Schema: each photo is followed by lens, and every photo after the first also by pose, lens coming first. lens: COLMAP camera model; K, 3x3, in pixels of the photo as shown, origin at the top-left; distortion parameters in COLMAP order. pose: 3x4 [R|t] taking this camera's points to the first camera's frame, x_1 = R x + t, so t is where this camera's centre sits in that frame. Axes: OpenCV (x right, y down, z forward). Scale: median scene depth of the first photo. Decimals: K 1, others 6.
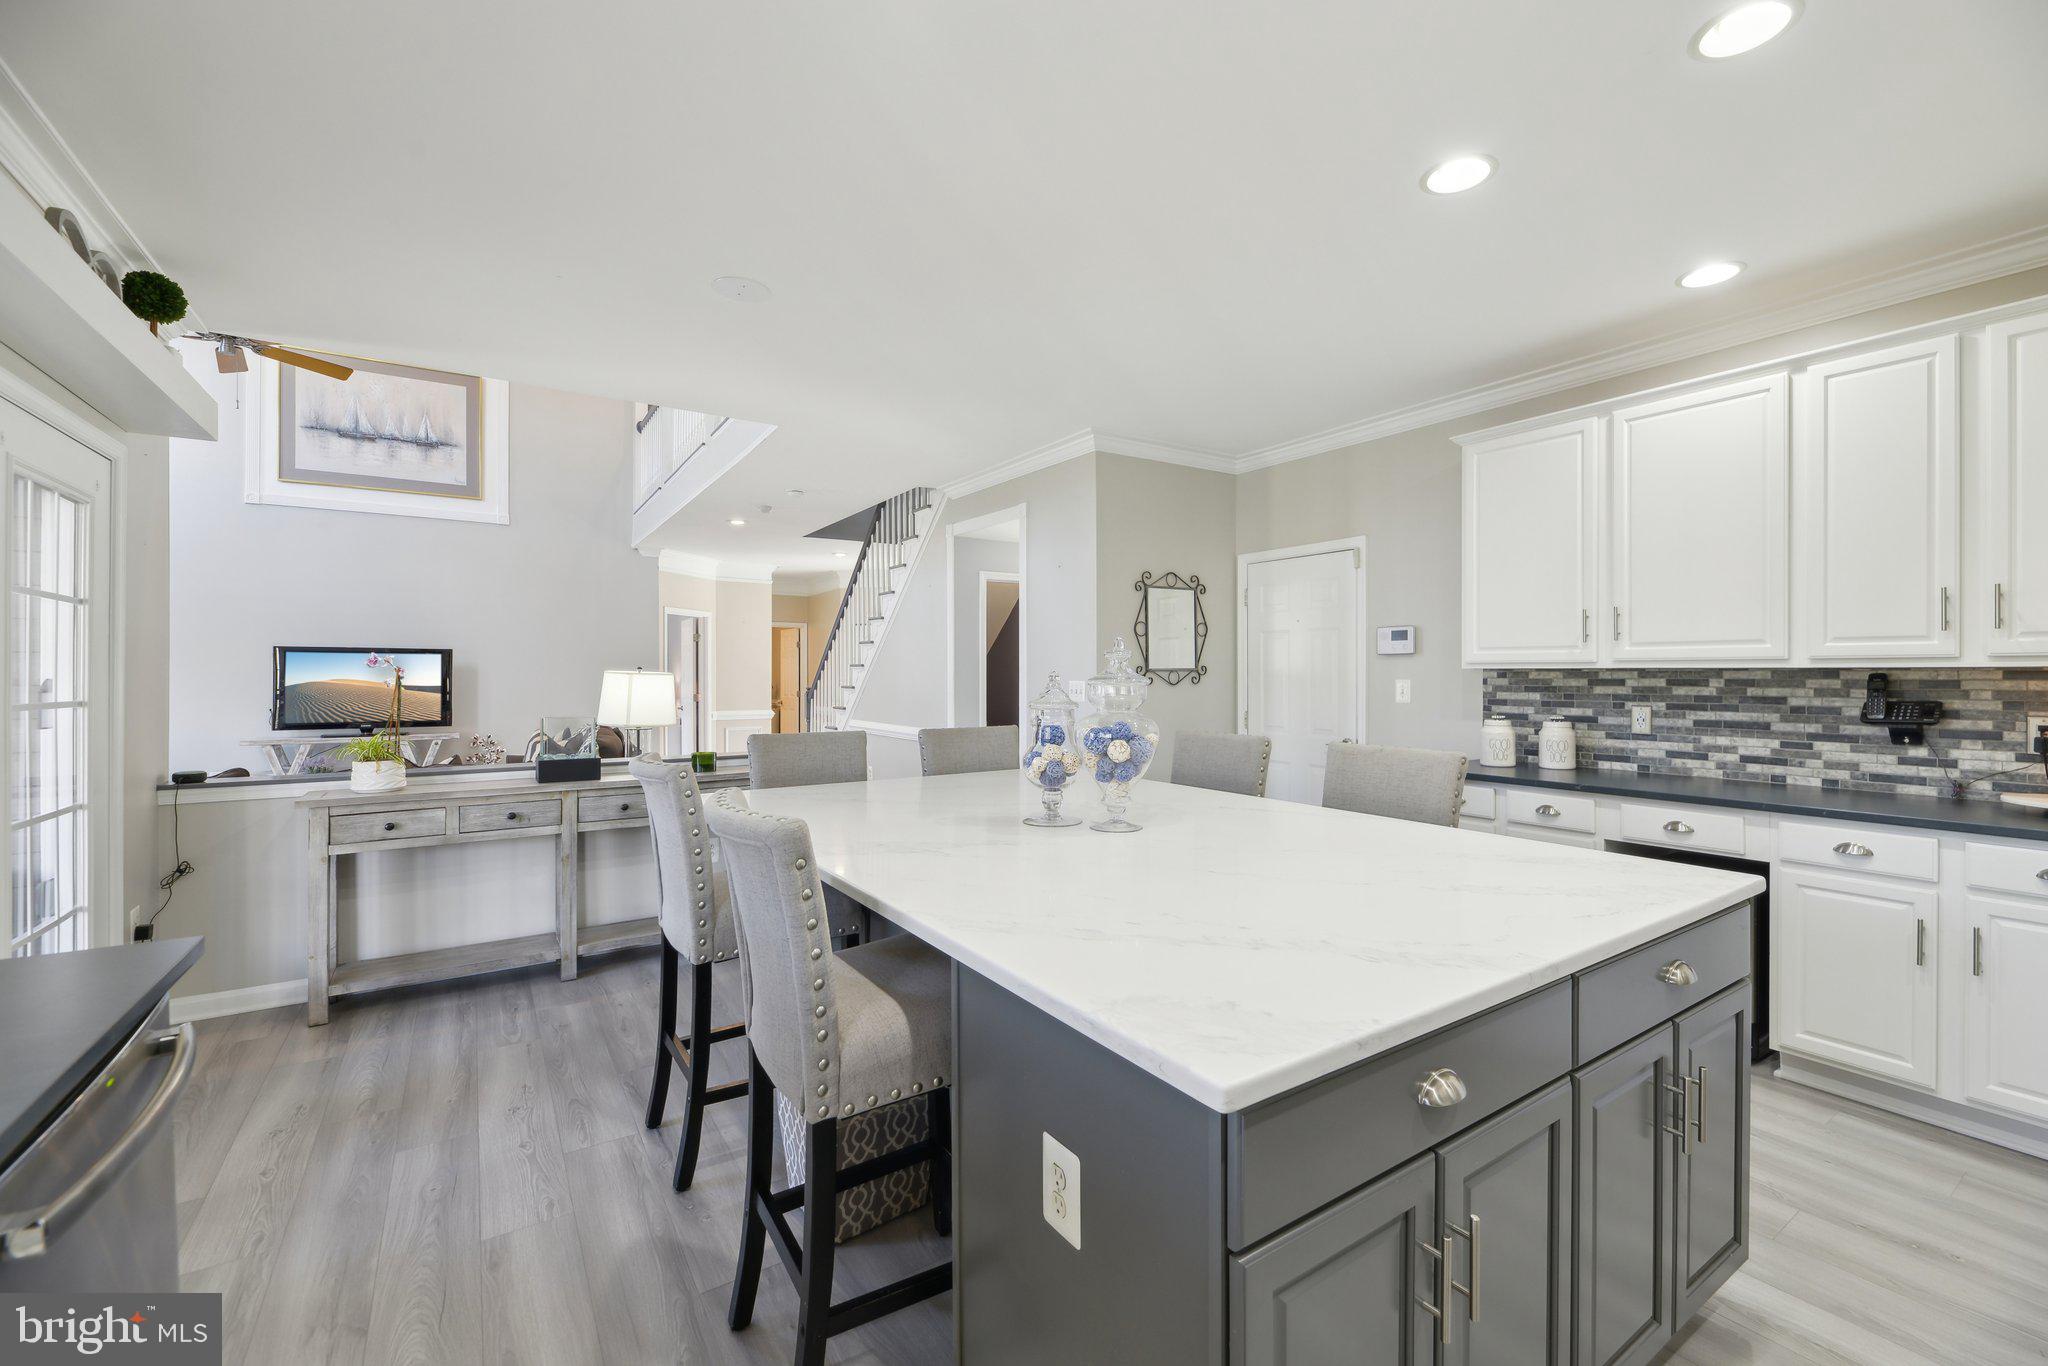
lens RADIAL K [[849.6, 0, 1045.6], [0, 849.6, 678.9], [0, 0, 1]] dist [0.004107, -0.003374]
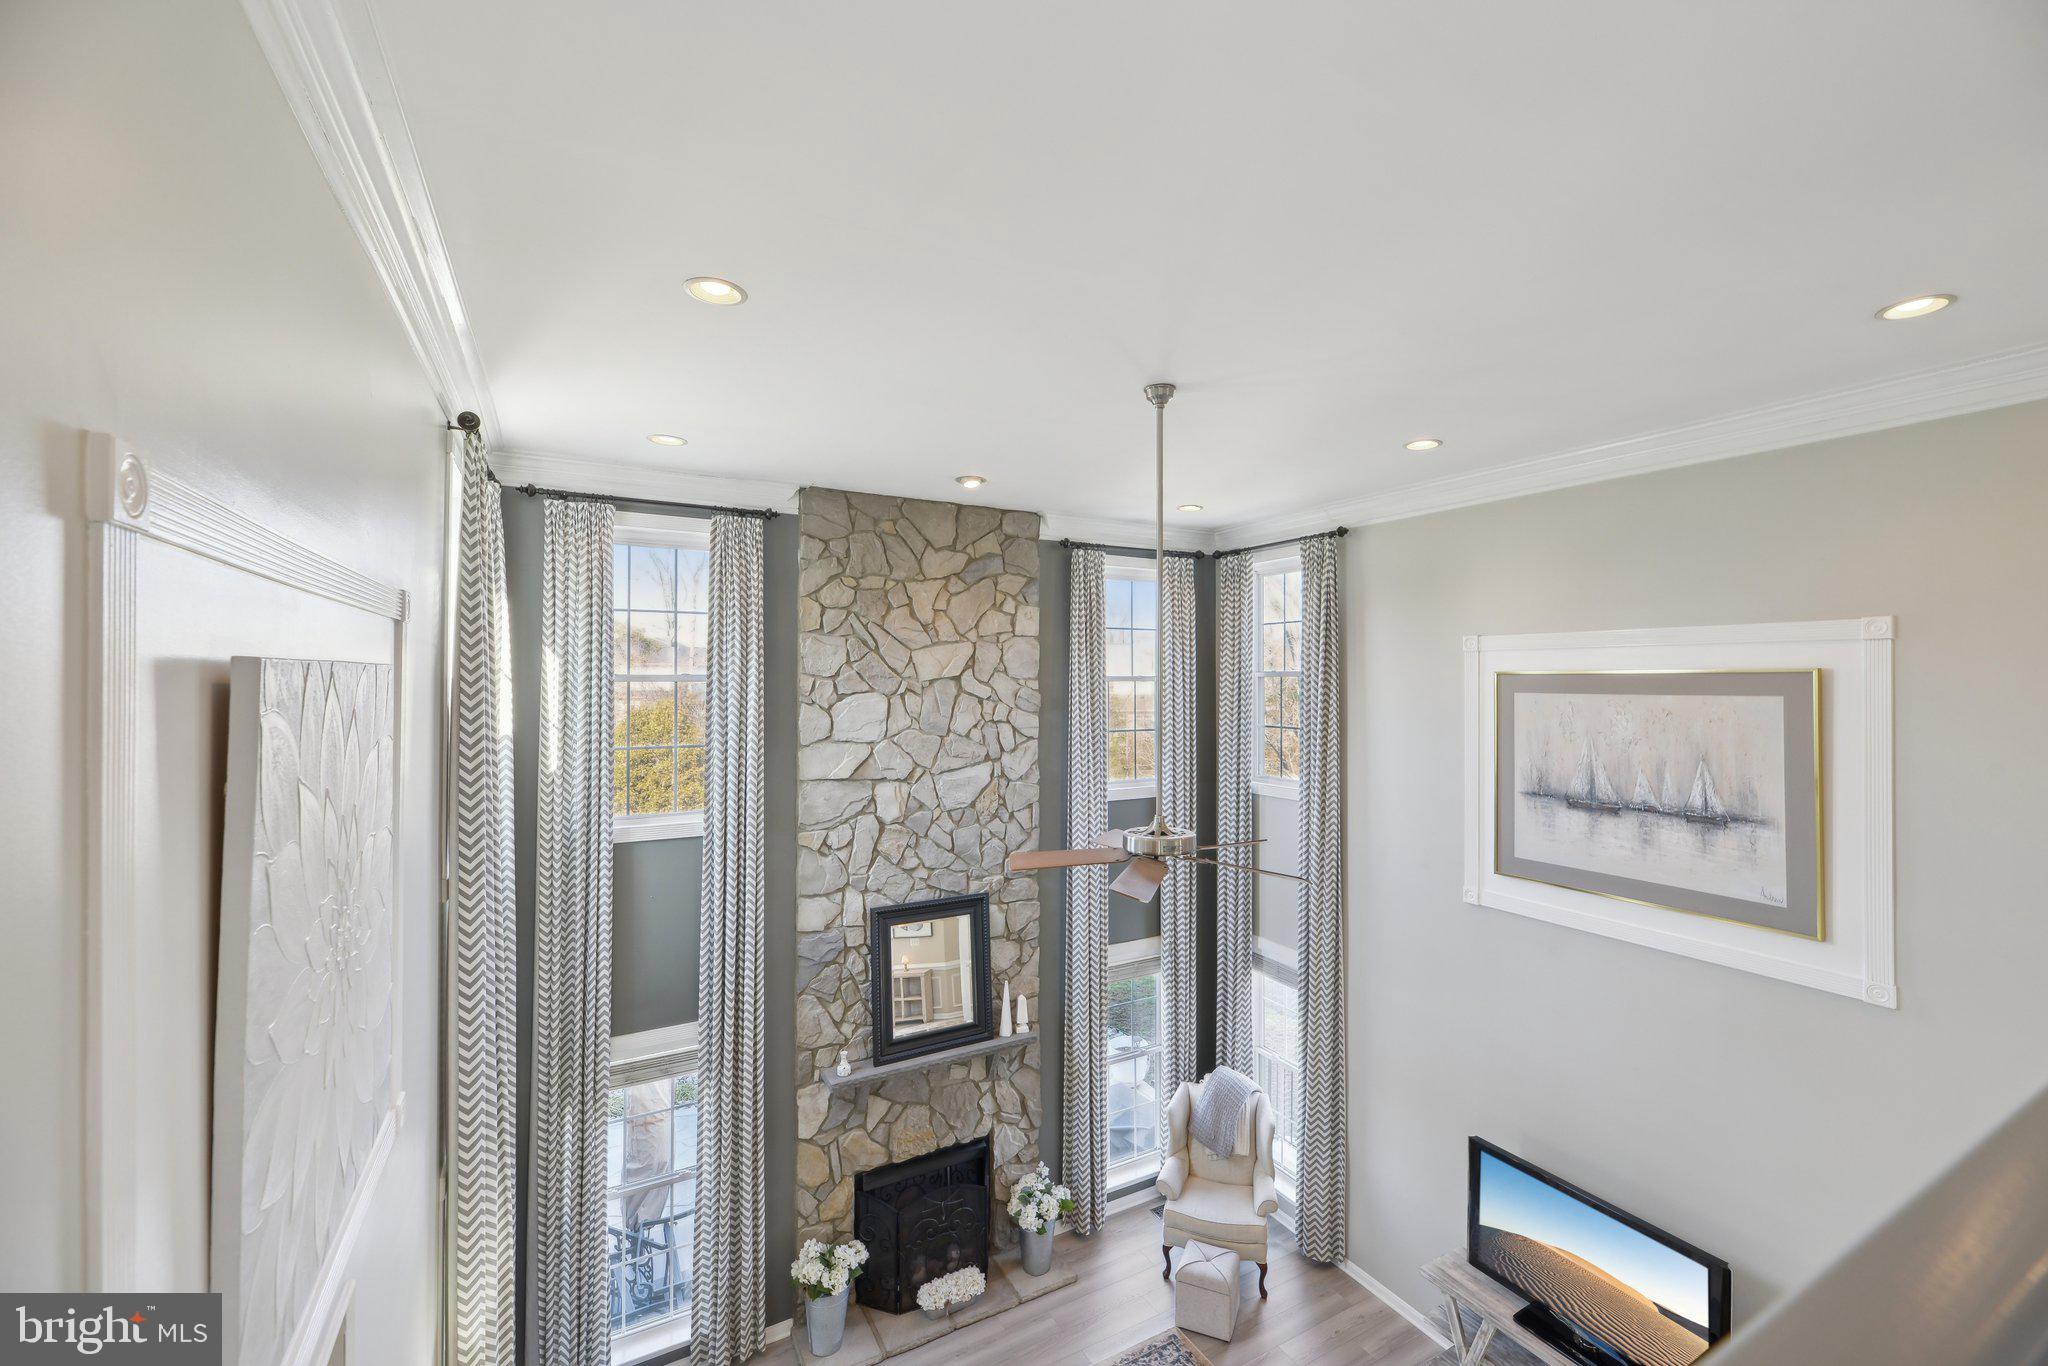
lens RADIAL K [[849.6, 0, 1043.2], [0, 849.6, 669.9], [0, 0, 1]] dist [0.004107, -0.003374]
pose [[-0.073466, -0.006332, -0.997278, -0.396539], [-0.009411, 0.999940, -0.005656, -0.755481], [0.997253, 0.008970, -0.073521, 1.346366]]
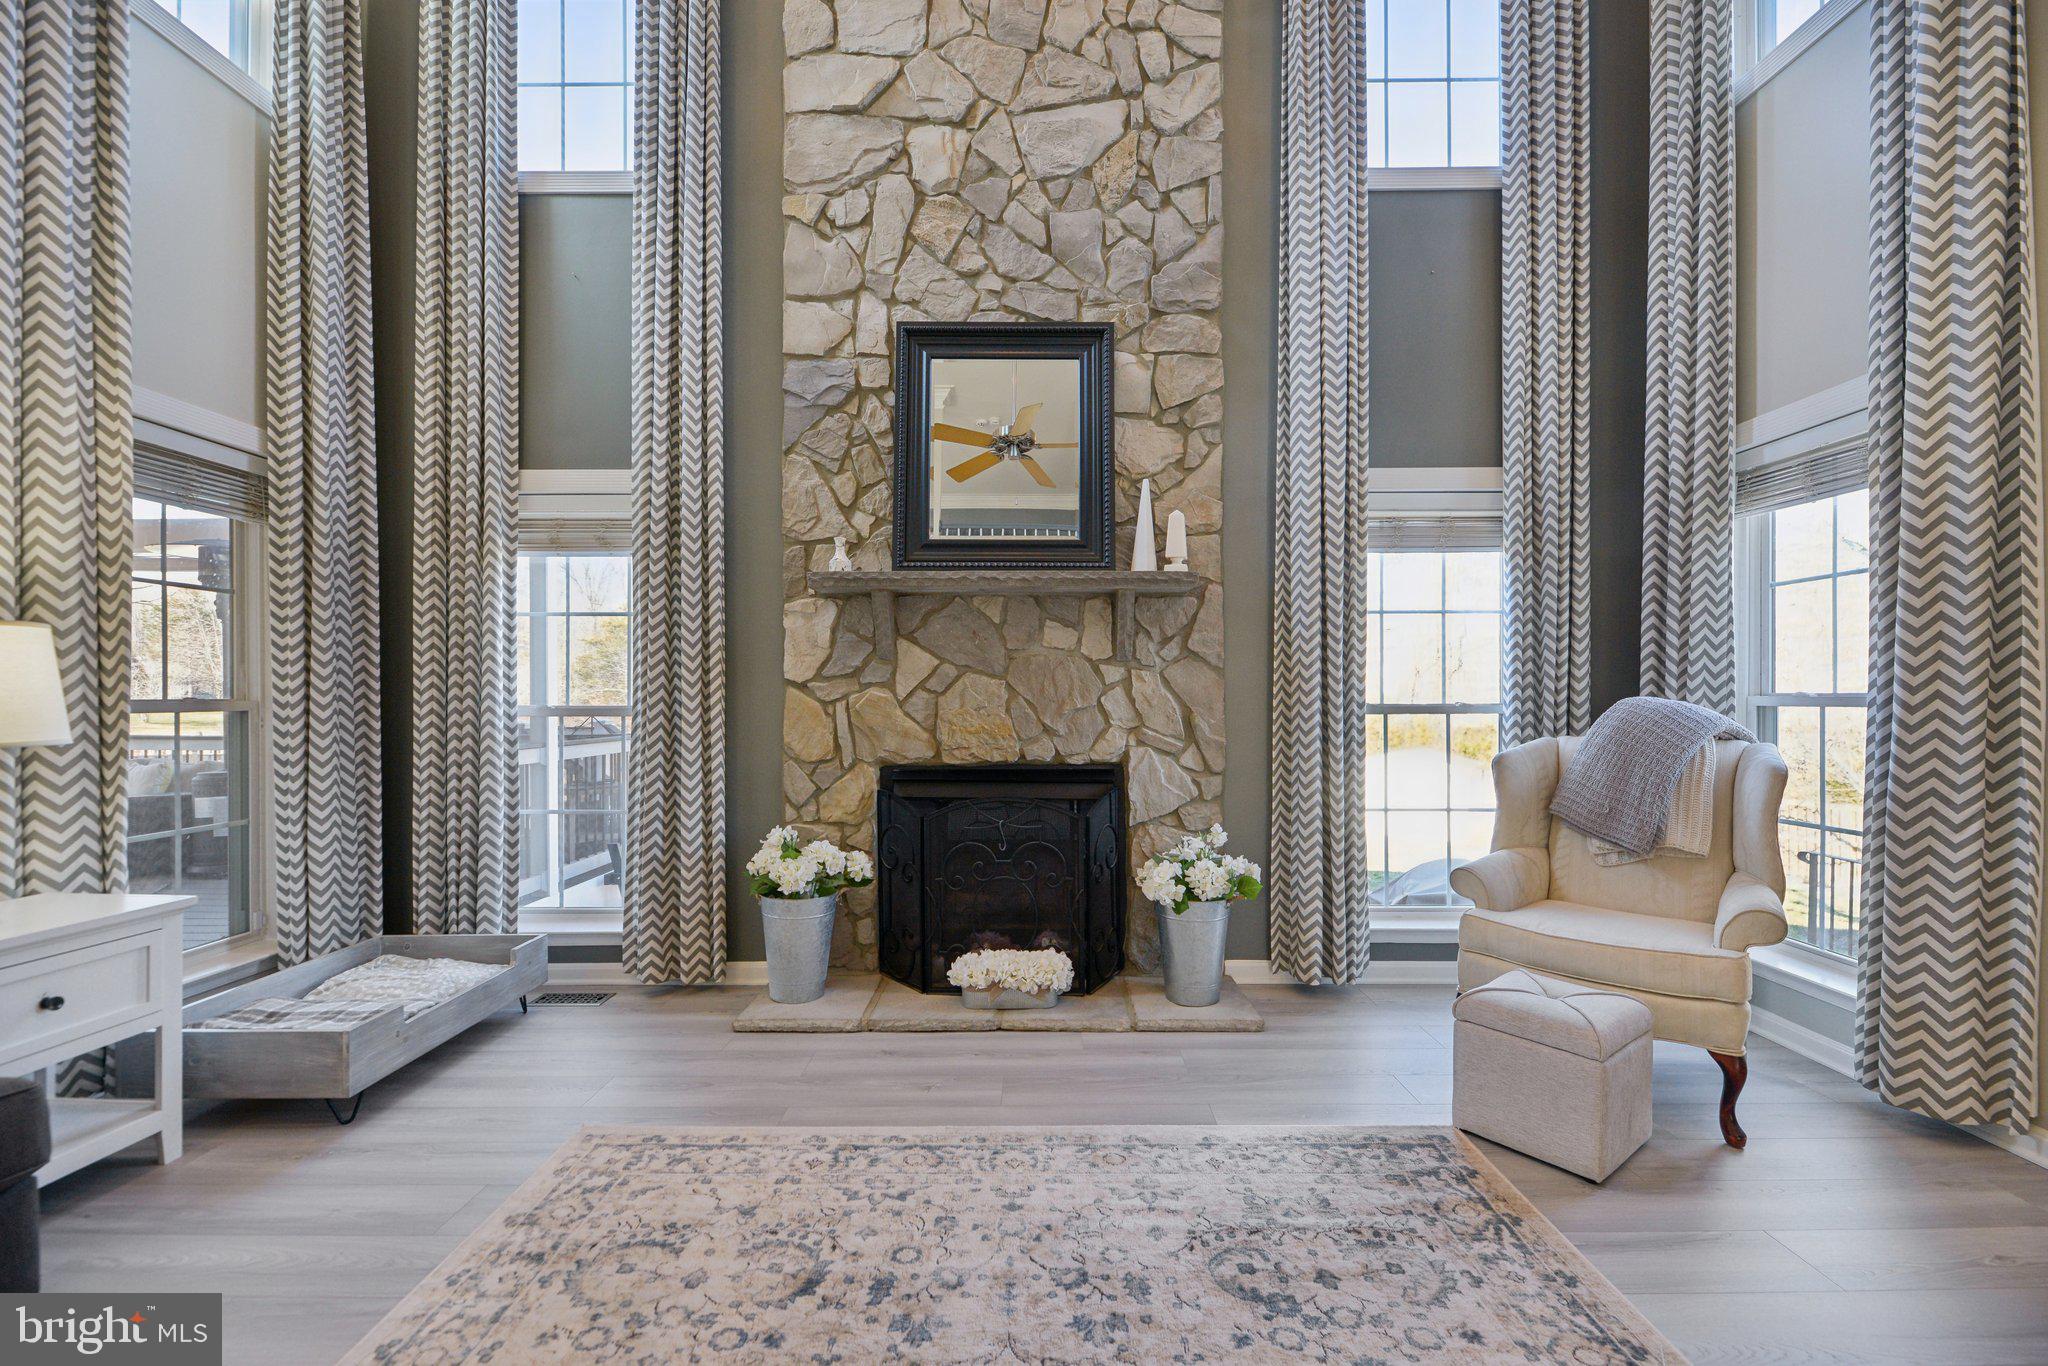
lens RADIAL K [[849.6, 0, 1036.9], [0, 849.6, 699.4], [0, 0, 1]] dist [0.004107, -0.003374]
pose [[-0.557171, 0.006037, -0.830376, -1.191215], [-0.003705, 0.999946, 0.009756, 0.033631], [0.830390, 0.008512, -0.557118, 1.560265]]
